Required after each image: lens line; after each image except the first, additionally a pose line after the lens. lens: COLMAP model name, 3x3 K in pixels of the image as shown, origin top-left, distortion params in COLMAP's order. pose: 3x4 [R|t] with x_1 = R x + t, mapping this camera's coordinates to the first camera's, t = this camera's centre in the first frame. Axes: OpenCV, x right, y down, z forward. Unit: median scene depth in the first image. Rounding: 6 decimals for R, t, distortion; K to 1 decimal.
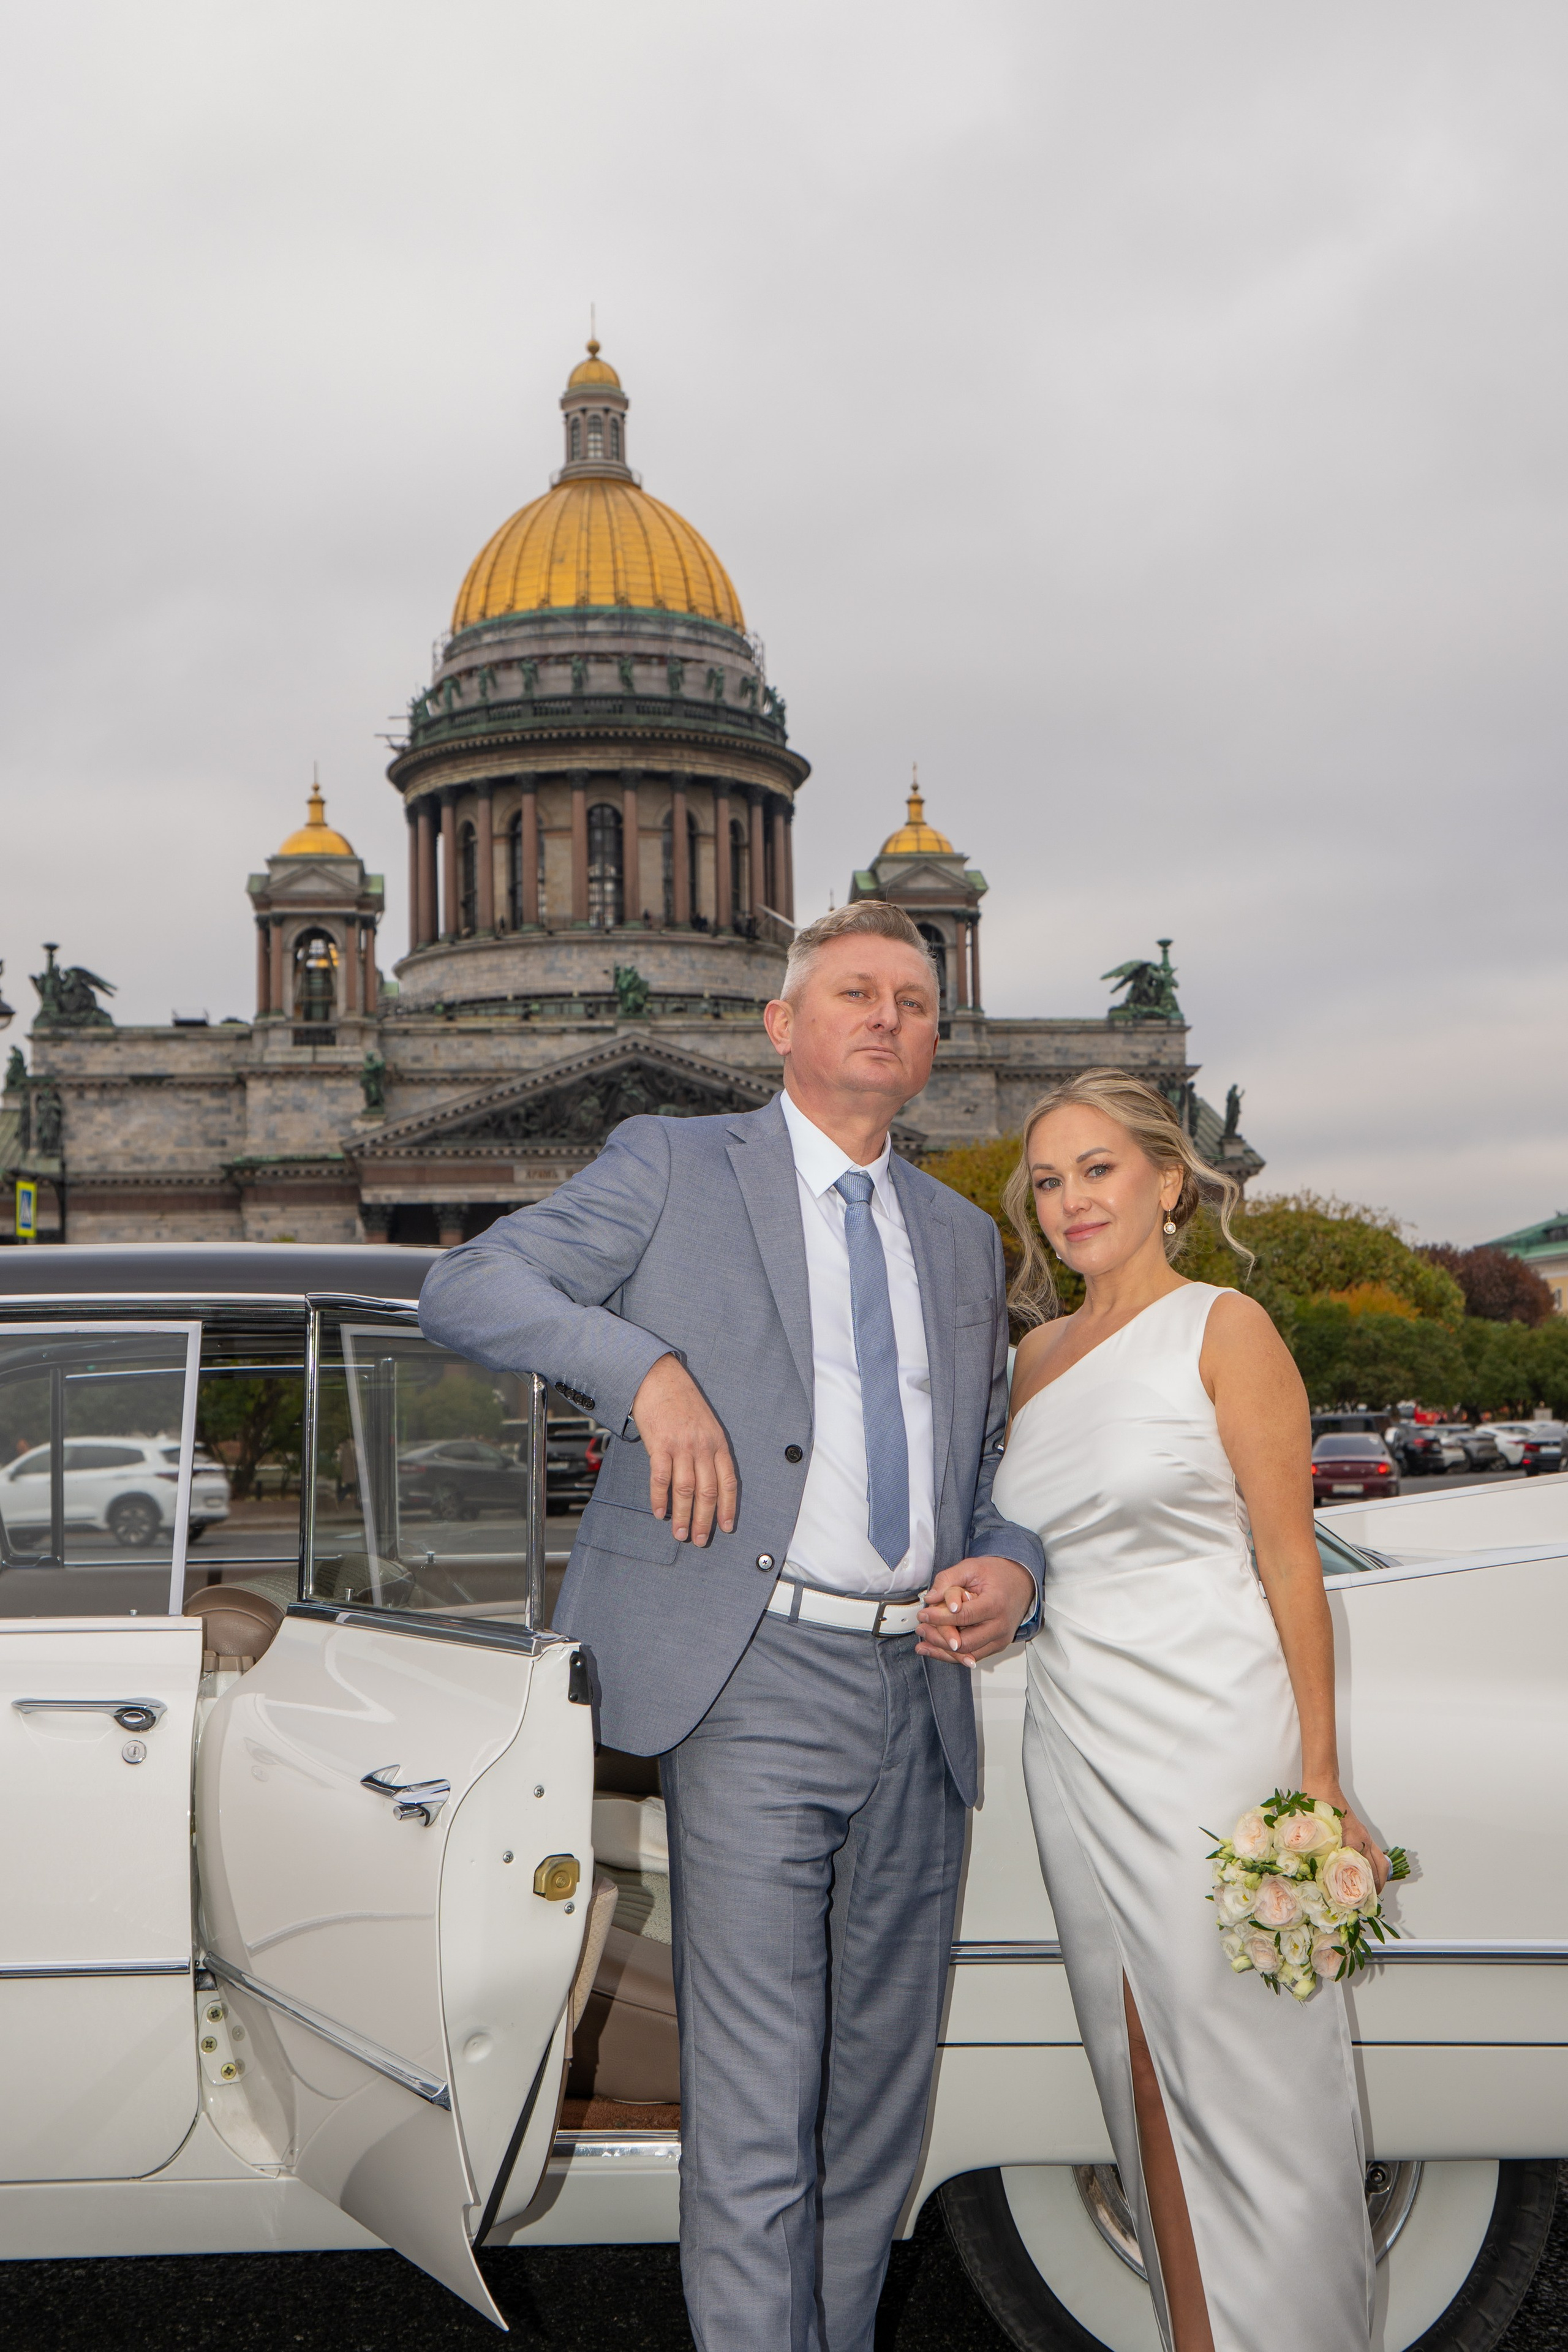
lens RADIAL K [[2898.1, 0, 784.0], [0, 2898.1, 1176.0], [0, 0, 1]] dist [0.054721, 0.006423]
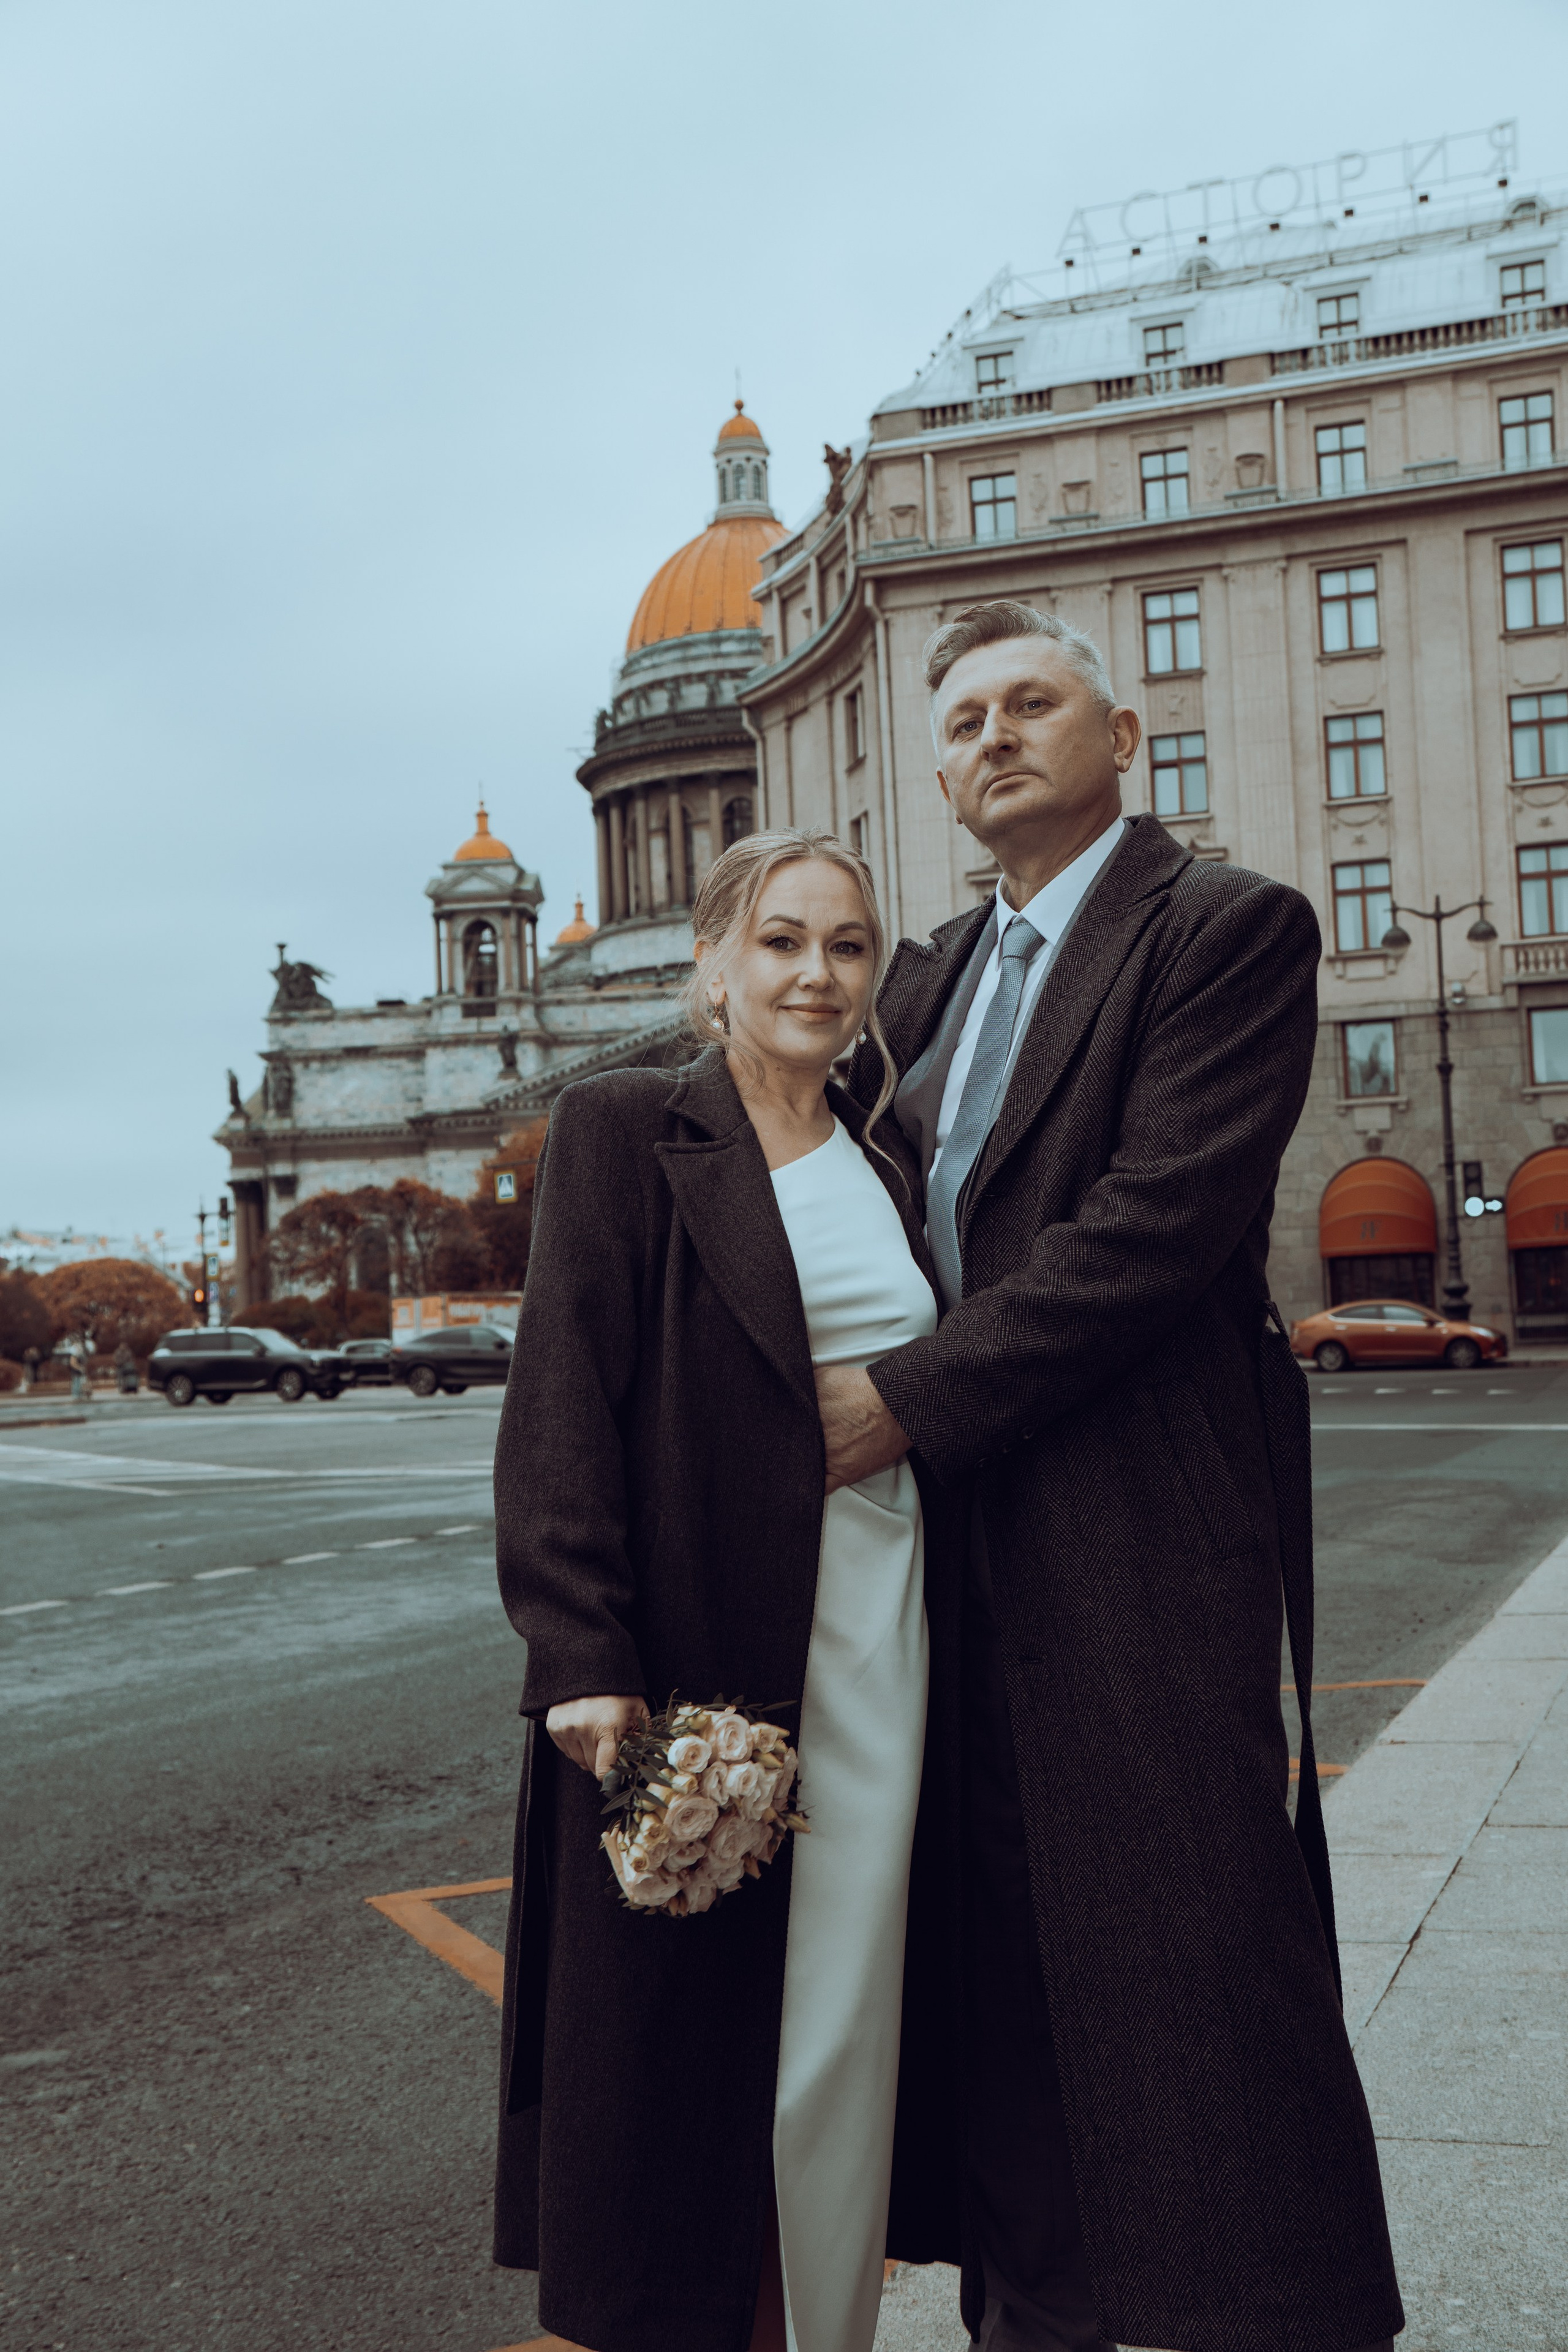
lens RADIAL K [[2630.1, 0, 784.0], [0, 2630.1, 1176.0], [0, 0, 1]] dist [0.001323, 0.221909]
pose [[0.980674, -0.032567, -0.192919, 0.169668], [0.039264, 0.998748, 0.030995, -0.007594], [0.191668, -0.037971, 0.980725, -0.056623]]
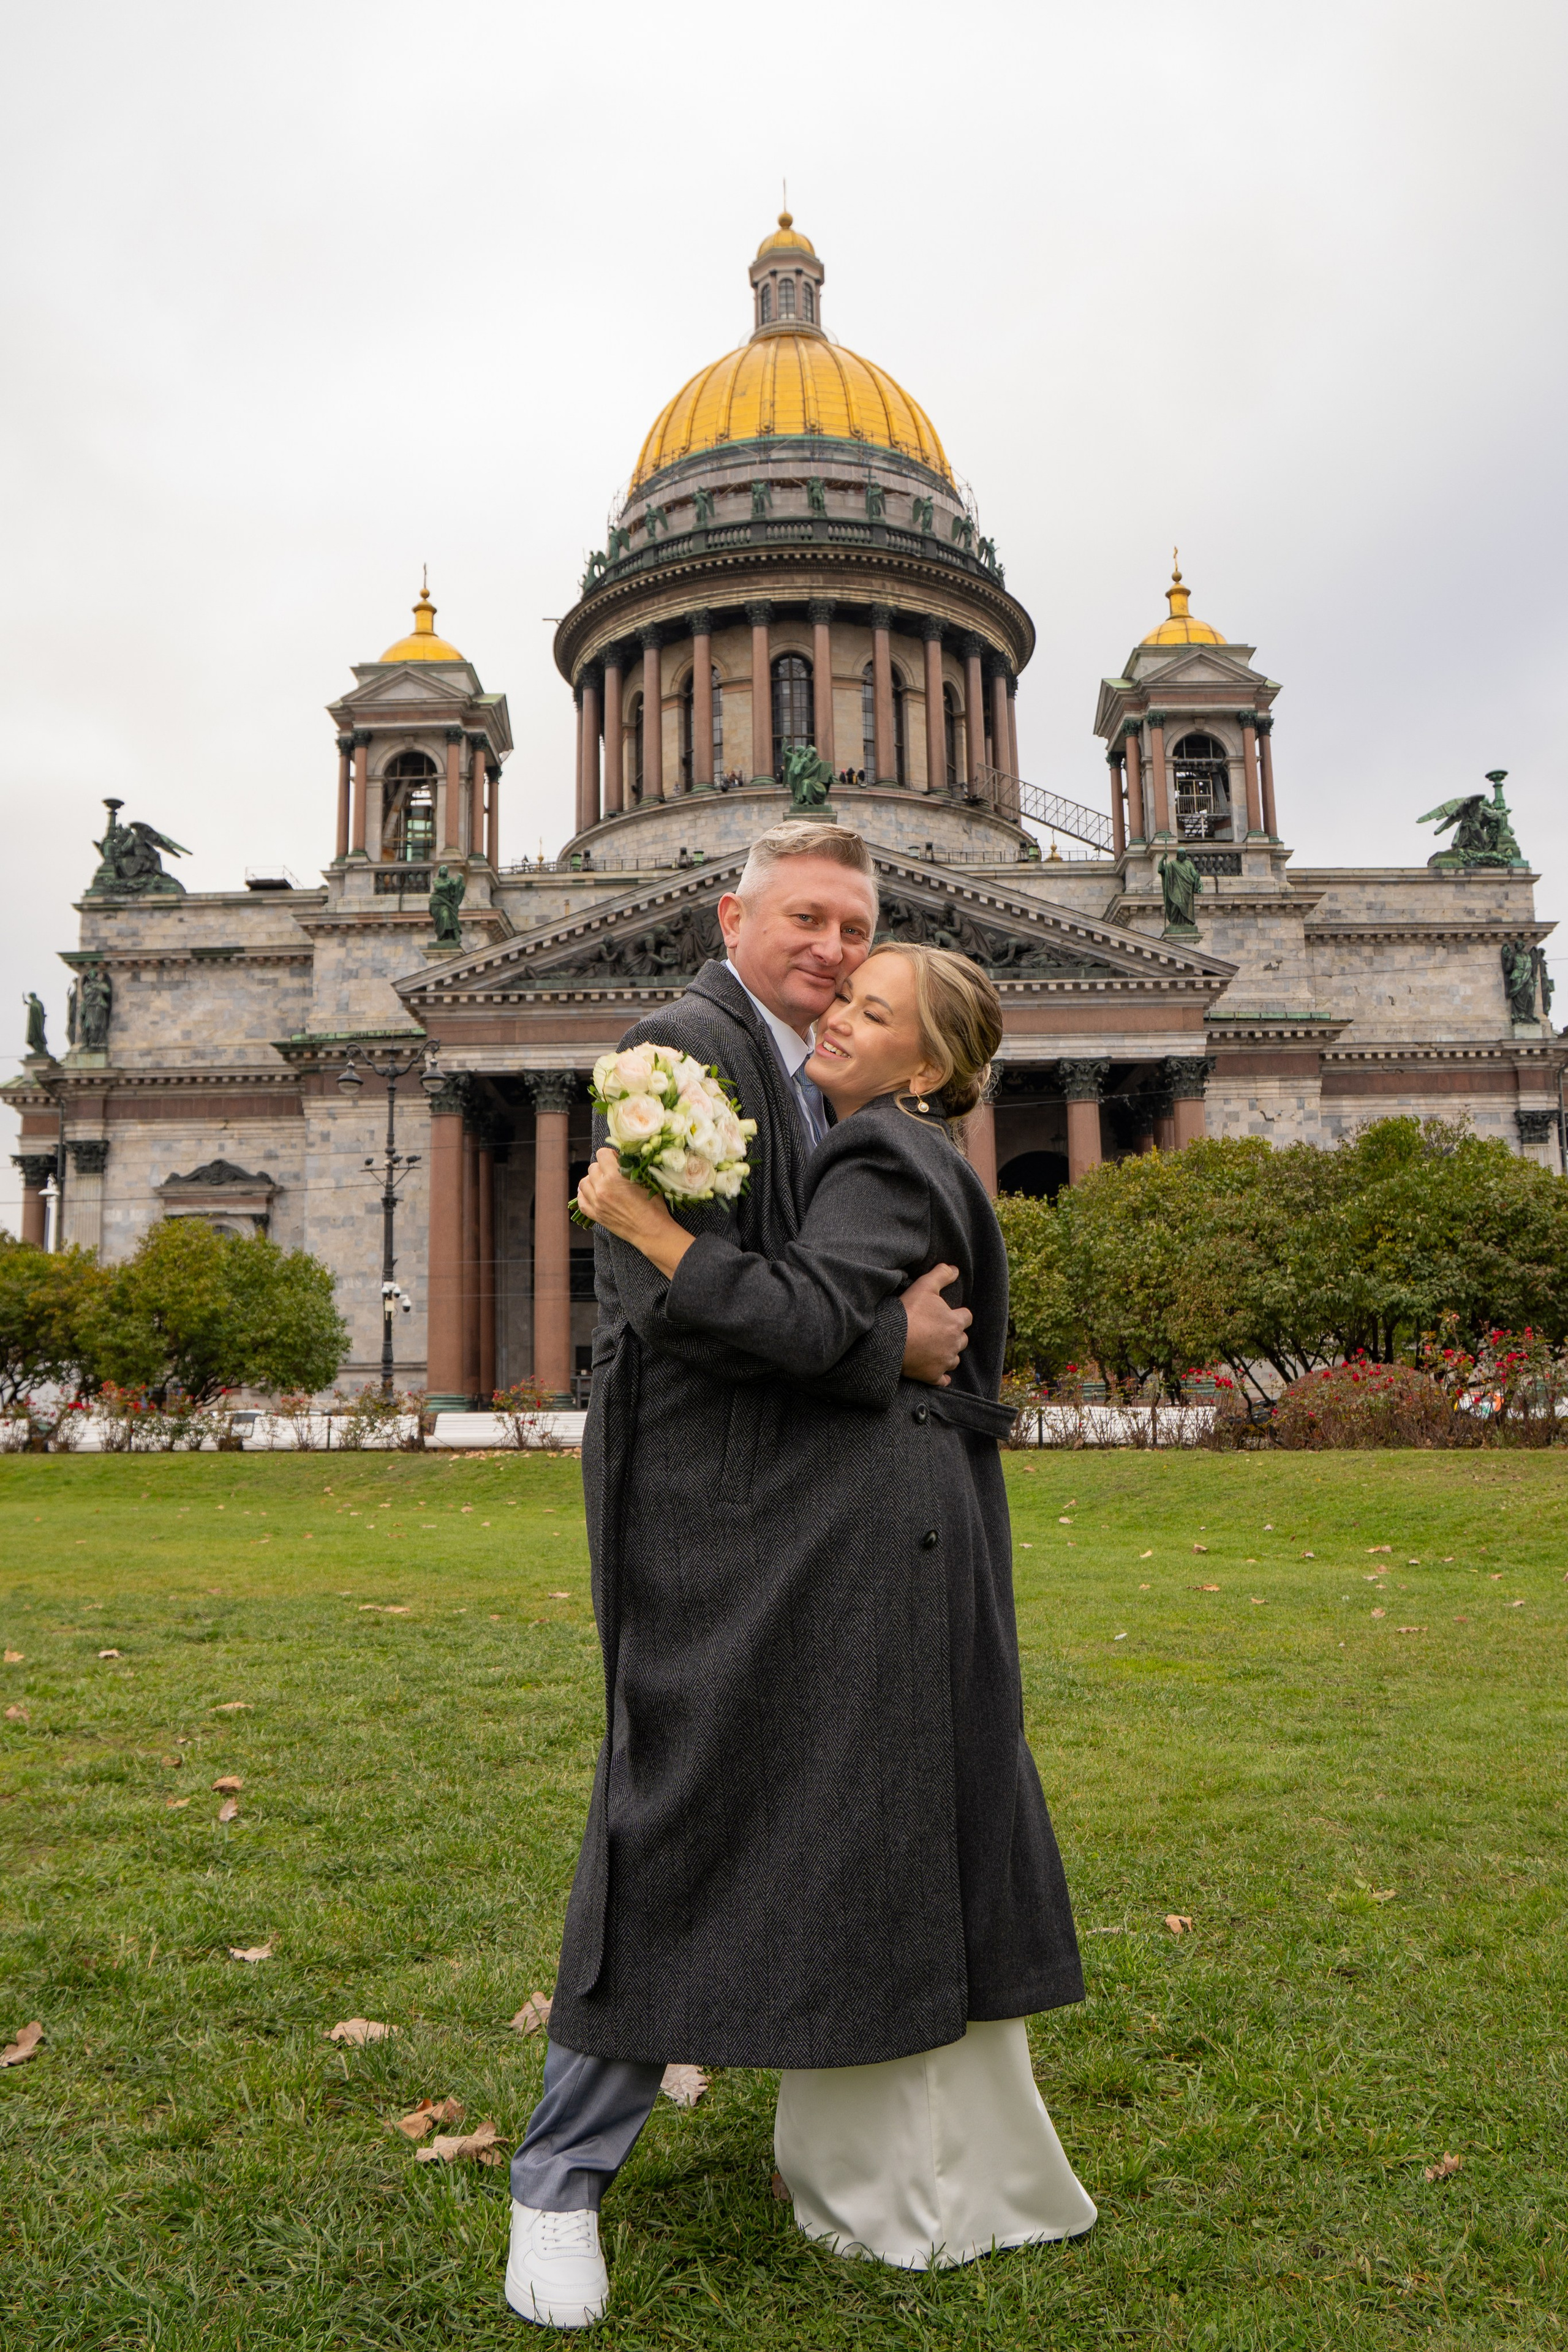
lens RADIAL K [[1810.5, 0, 784.0], [0, 1810.5, 1176.0], [0, 0, 1]] dist [-0.158563, 0.159419]
pose [[0.994197, -0.011769, -0.106930, -0.011645], [0.006988, 0.998964, -0.044977, 0.050537], [0.107349, 0.043969, 0.993249, 0.532473]]
